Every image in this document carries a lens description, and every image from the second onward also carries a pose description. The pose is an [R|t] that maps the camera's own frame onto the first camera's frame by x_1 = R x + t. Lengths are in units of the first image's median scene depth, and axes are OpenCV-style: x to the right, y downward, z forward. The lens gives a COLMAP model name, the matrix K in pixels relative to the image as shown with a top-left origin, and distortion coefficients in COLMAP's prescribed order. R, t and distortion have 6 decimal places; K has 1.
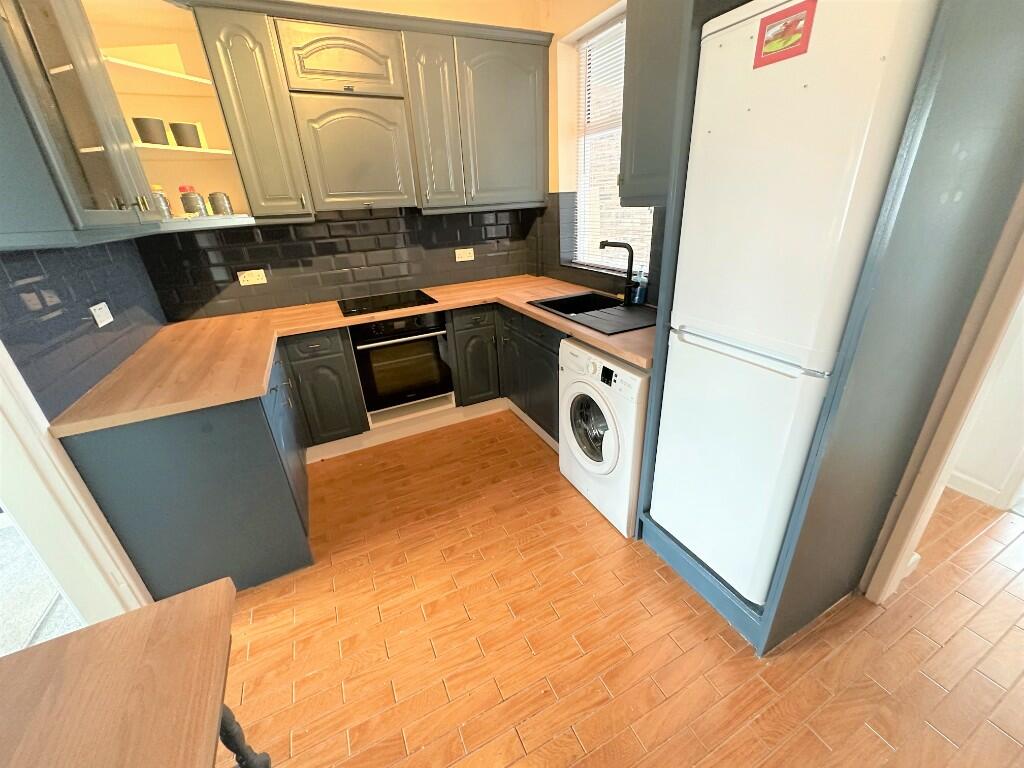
lens RADIAL K [[409.2, 0, 510.5], [0, 409.2, 384.9], [0, 0, 1]] dist [-0.000697, -0.000420]
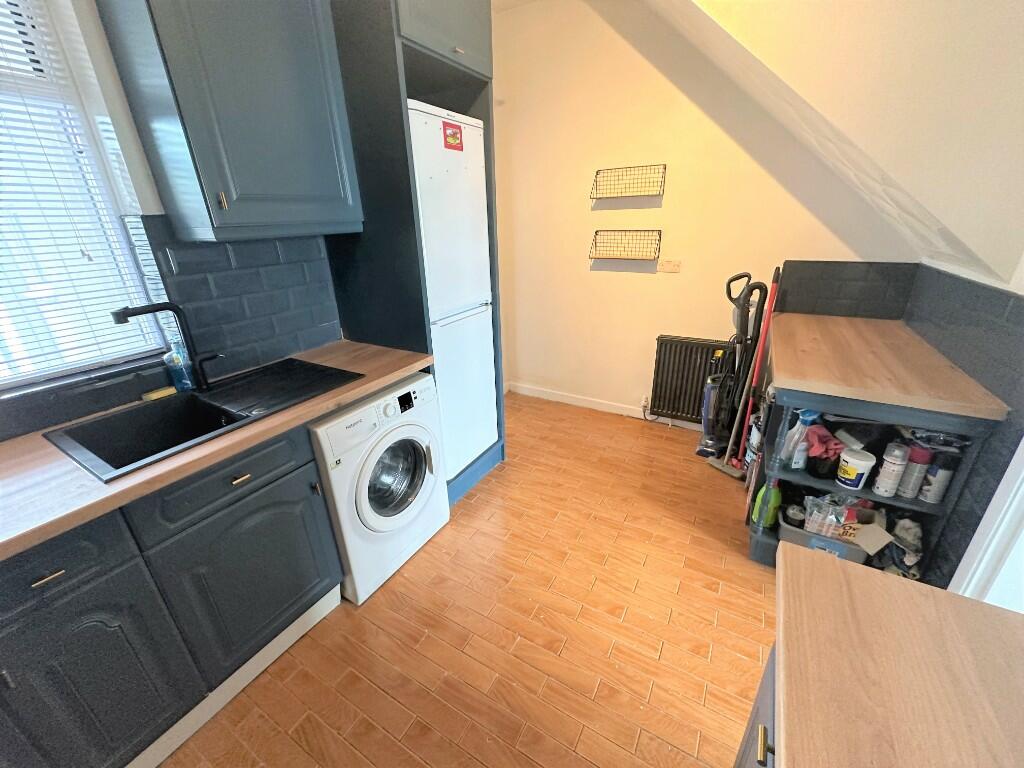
lens RADIAL K [[409.2, 0, 517.6], [0, 409.2, 383.0], [0, 0, 1]] dist [-0.000697, -0.000420]
pose [[-0.564278, -0.251296, 0.786410, -0.522622], [0.388371, 0.759772, 0.521454, -0.361597], [-0.728532, 0.599664, -0.331126, 0.871509]]
